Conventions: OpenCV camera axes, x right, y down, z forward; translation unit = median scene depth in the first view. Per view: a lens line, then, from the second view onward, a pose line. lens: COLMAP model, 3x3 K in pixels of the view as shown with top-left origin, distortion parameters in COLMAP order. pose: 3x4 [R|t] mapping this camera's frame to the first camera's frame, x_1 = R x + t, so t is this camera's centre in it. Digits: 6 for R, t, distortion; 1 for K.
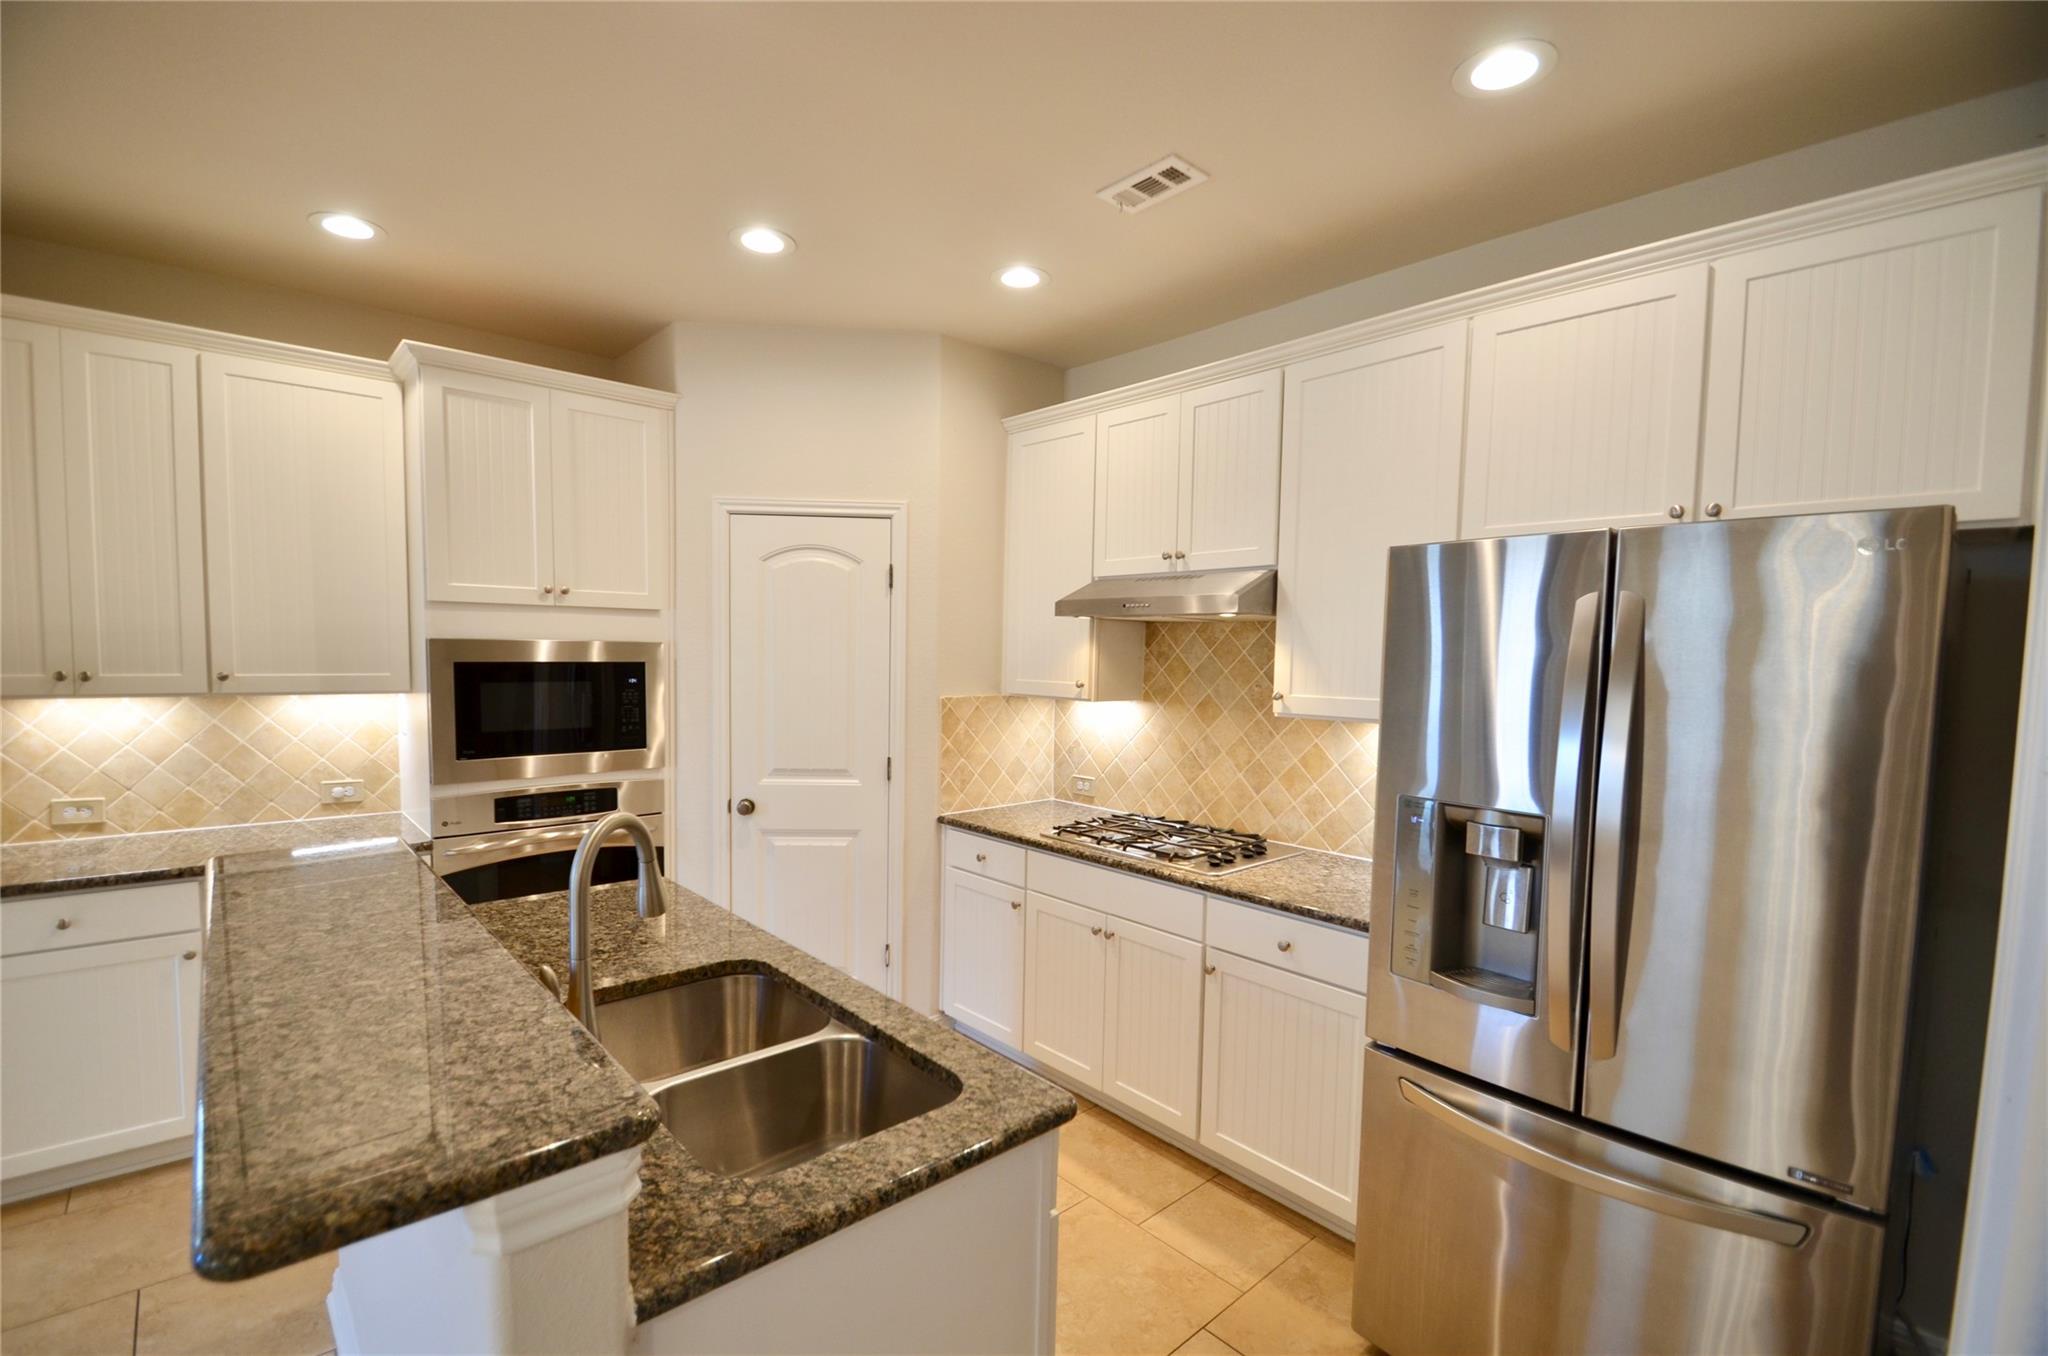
lens RADIAL K [[904.7, 0, 1017.7], [0, 904.7, 705.7], [0, 0, 1]] dist [0.002908, 0.000008]
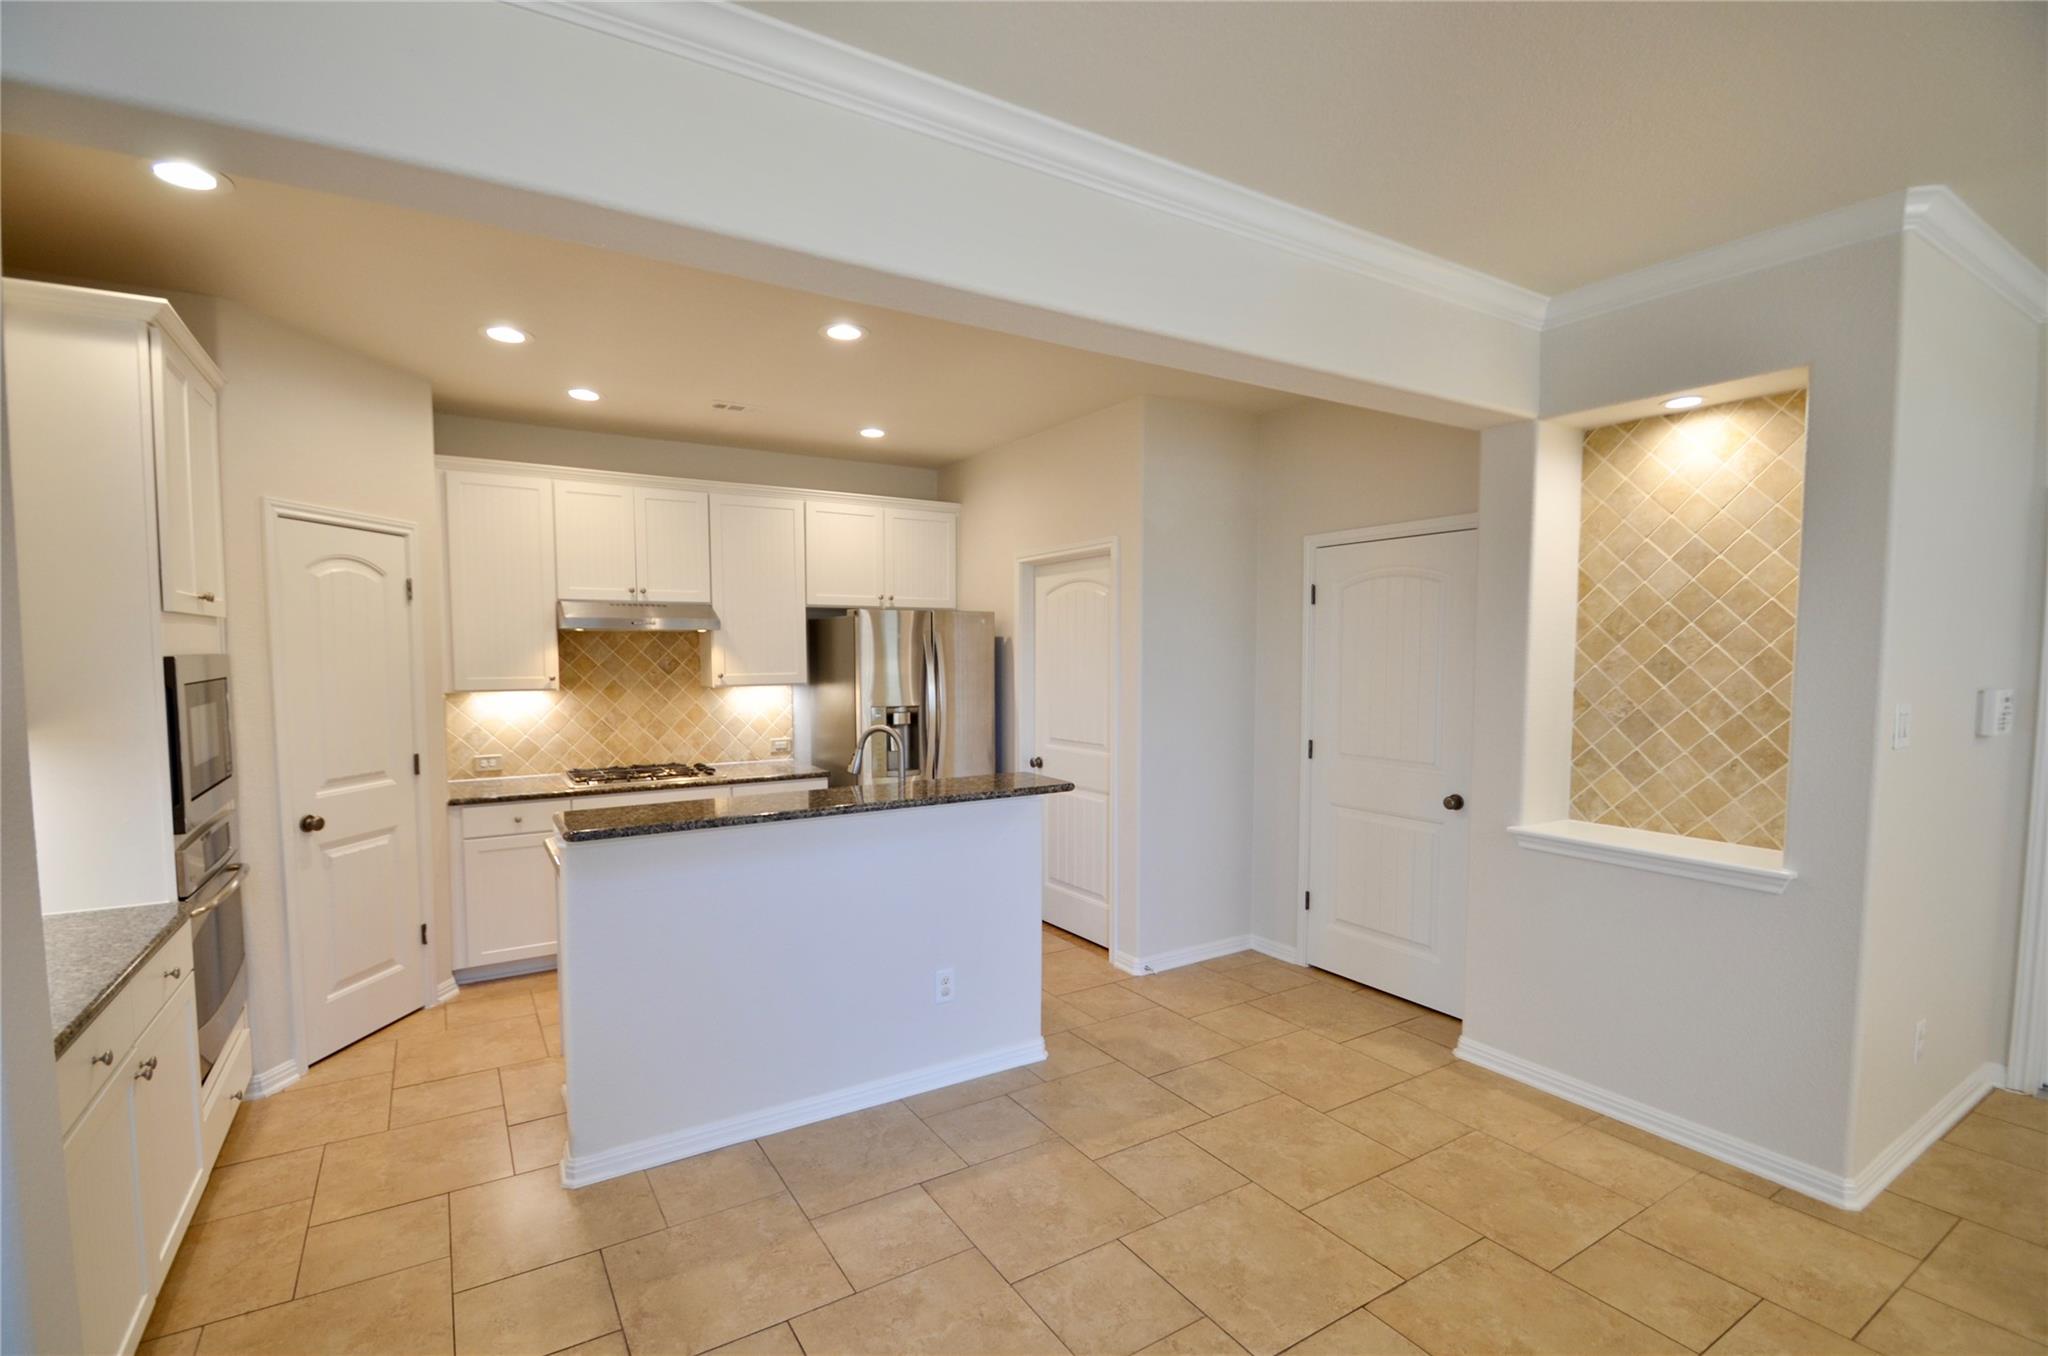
lens RADIAL K [[904.7, 0, 1017.7], [0, 904.7, 705.7], [0, 0, 1]] dist [0.002908, 0.000008]
pose [[0.167827, -0.080477, 0.982526, -1.235826], [0.064898, 0.995402, 0.070447, -0.035400], [-0.983678, 0.051941, 0.172278, 0.099007]]
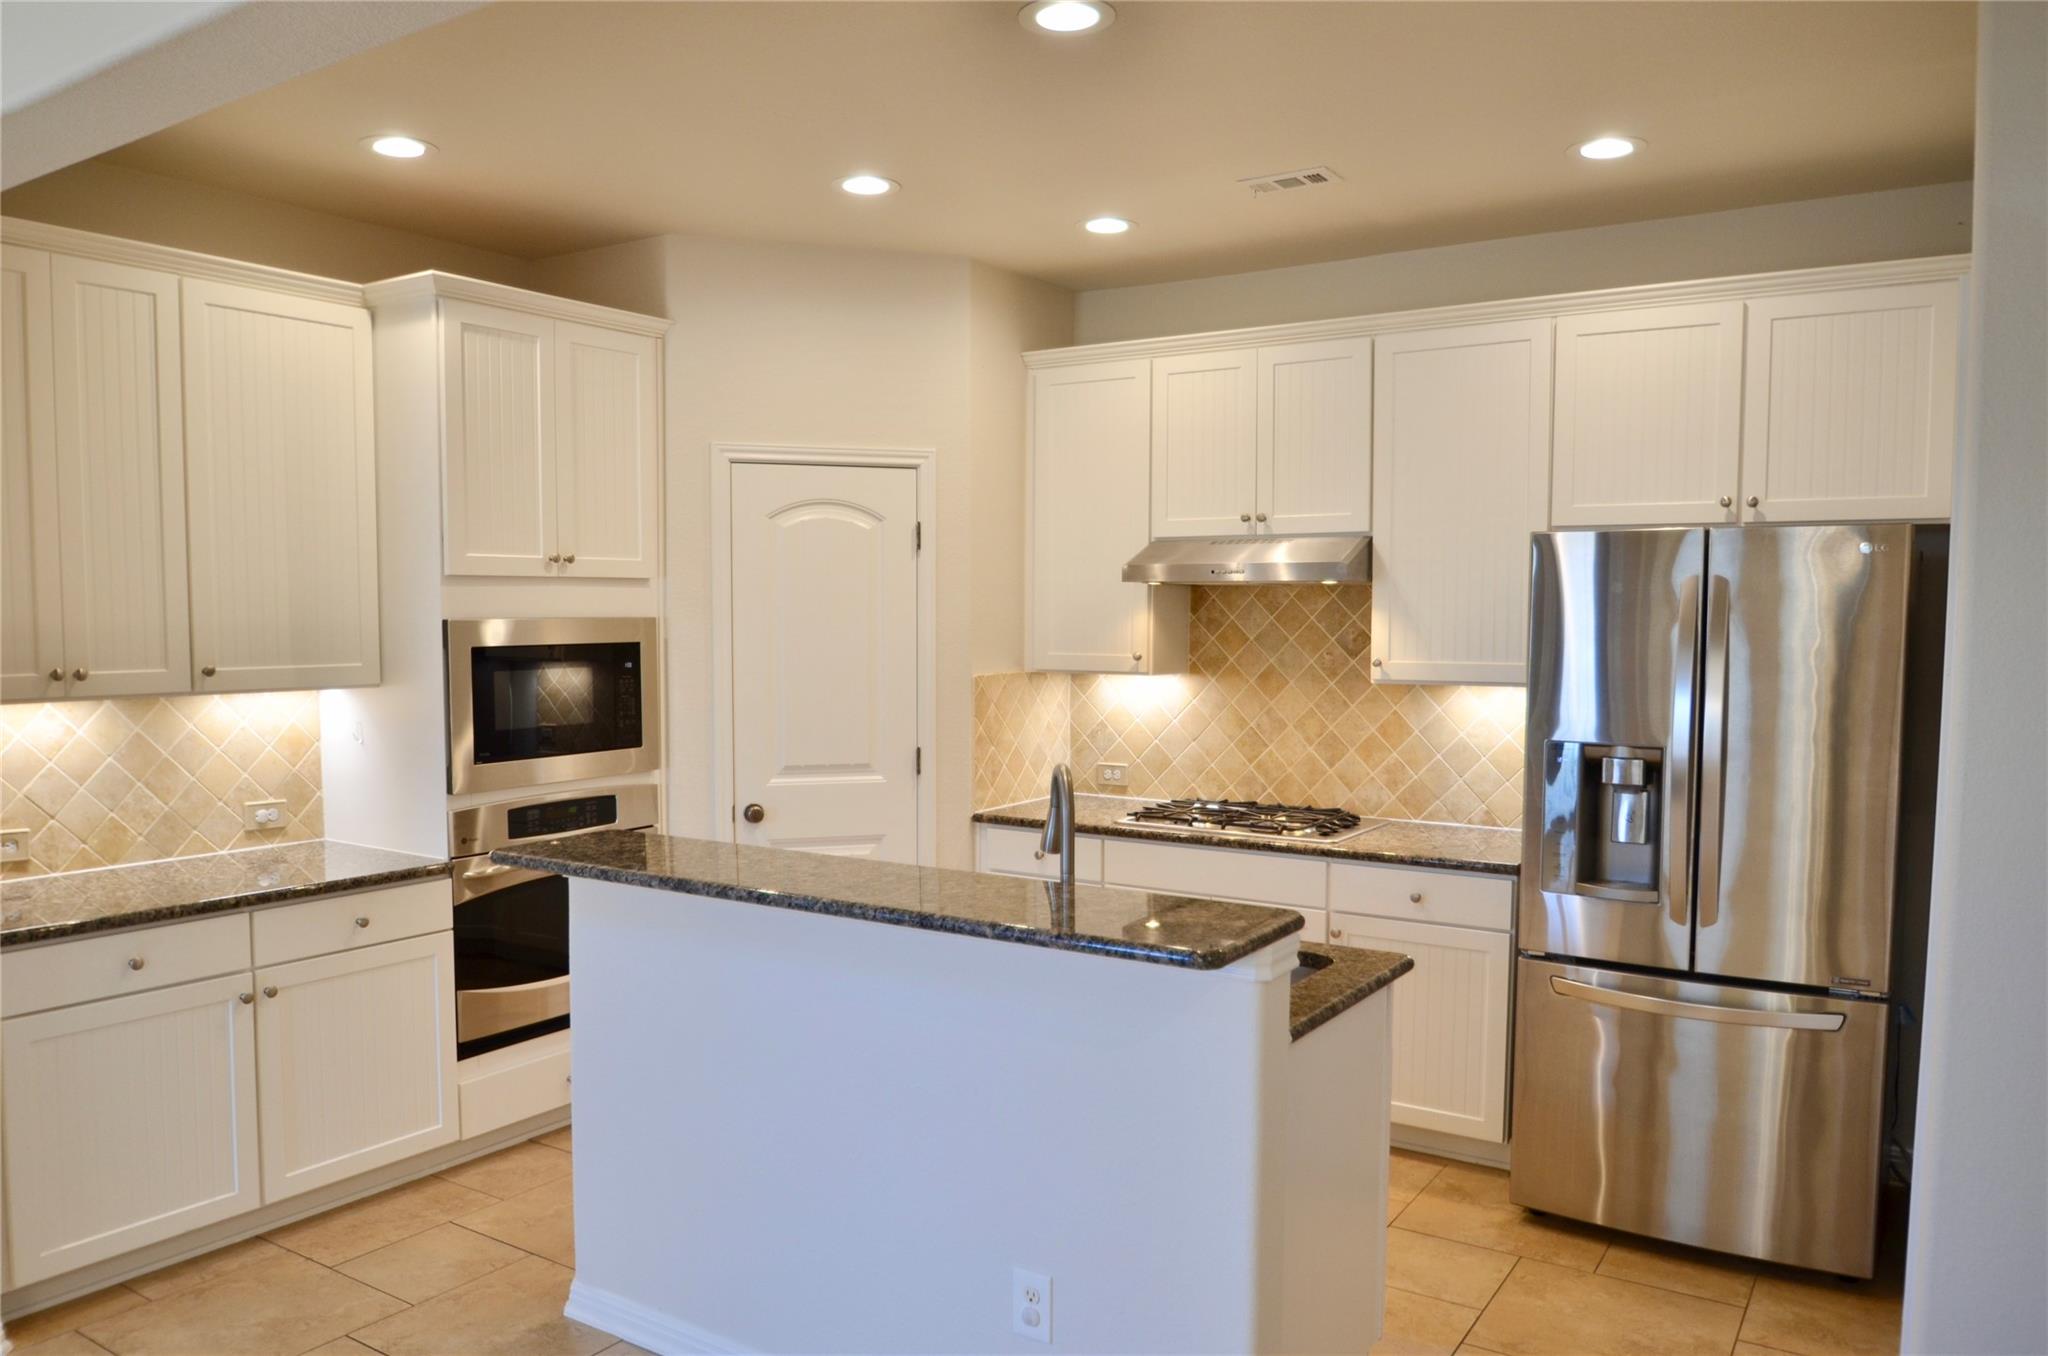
lens RADIAL K [[1491.7, 0, 1038.3], [0, 1491.7, 691.8], [0, 0, 1]] dist [-0.060164, 0.085643]
pose [[0.964239, -0.030183, 0.263311, -0.452563], [0.030860, 0.999522, 0.001563, 0.006784], [-0.263232, 0.006619, 0.964710, -0.435059]]
